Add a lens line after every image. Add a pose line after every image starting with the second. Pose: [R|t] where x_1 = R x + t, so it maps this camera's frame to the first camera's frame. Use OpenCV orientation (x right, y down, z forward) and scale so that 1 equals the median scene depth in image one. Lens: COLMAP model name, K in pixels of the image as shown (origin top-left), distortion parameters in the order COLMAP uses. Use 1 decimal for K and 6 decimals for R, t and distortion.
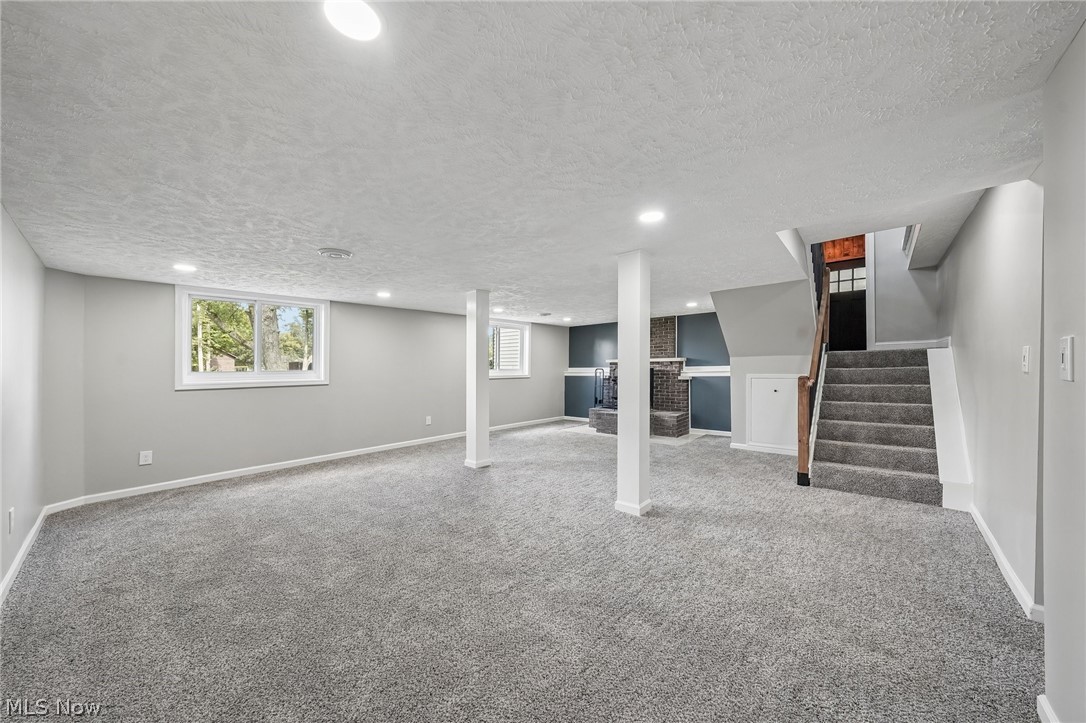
lens RADIAL K [[371.4, 0, 541.1], [0, 371.4, 365.5], [0, 0, 1]] dist [-0.007785, 0.002409]
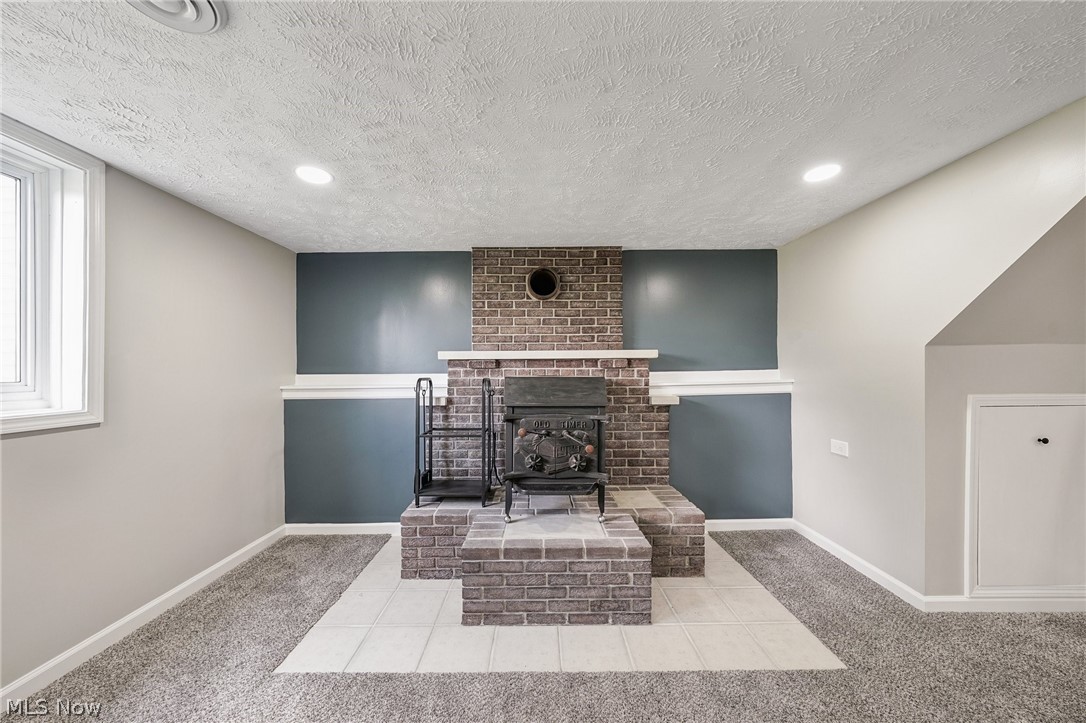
lens RADIAL K [[371.4, 0, 541.1], [0, 371.4, 365.5], [0, 0, 1]] dist [-0.007785, 0.002409]
pose [[0.752430, 0.007383, 0.658631, 0.041740], [-0.003352, 0.999967, -0.007380, -0.000756], [-0.658664, 0.003345, 0.752430, 1.294452]]
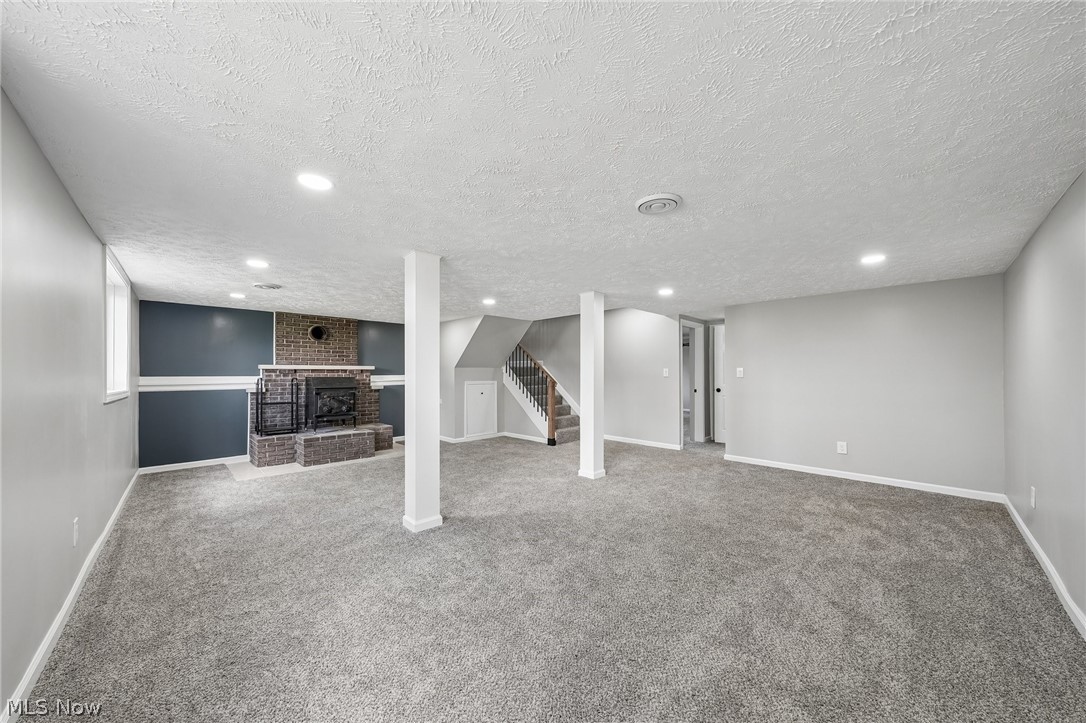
lens RADIAL K [[371.4, 0, 541.1], [0, 371.4, 365.5], [0, 0, 1]] dist [-0.007785, 0.002409]
pose [[0.071277, 0.036898, 0.996774, -0.880037], [0.001514, 0.999310, -0.037100, 0.022309], [-0.997455, 0.004153, 0.071172, 0.840244]]
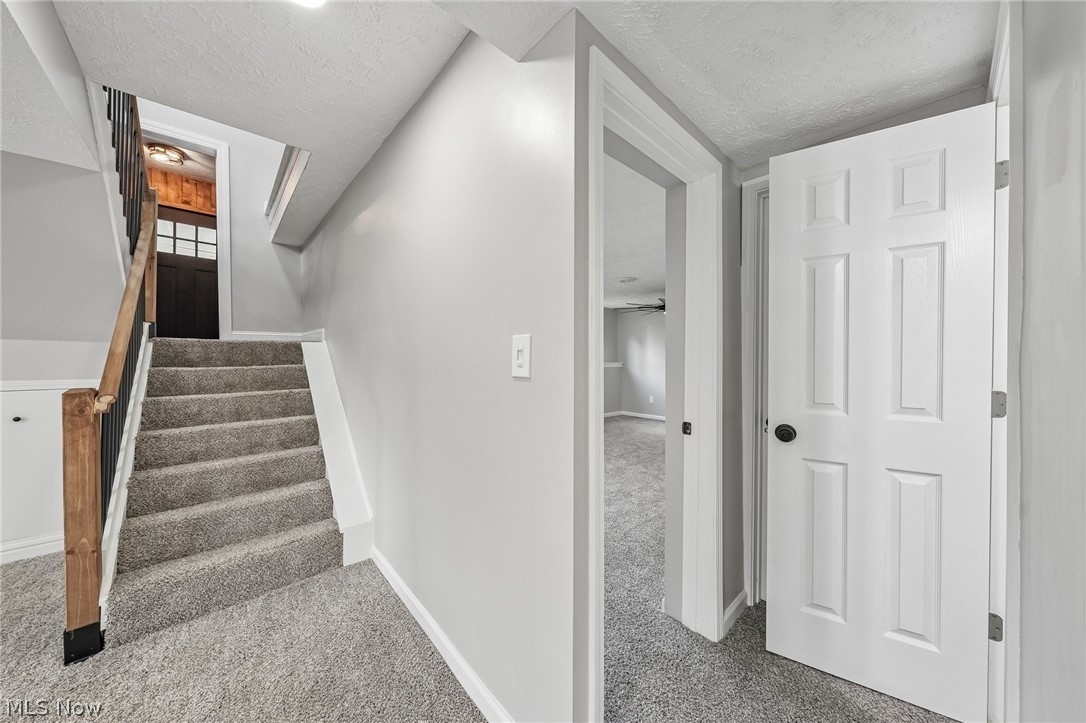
lens RADIAL K [[371.4, 0, 541.1], [0, 371.4, 365.5], [0, 0, 1]] dist [-0.007785, 0.002409]
pose [[0.106814, -0.001010, 0.994278, 0.324247], [0.000046, 0.999999, 0.001011, 0.004064], [-0.994279, -0.000062, 0.106814, 0.413041]]
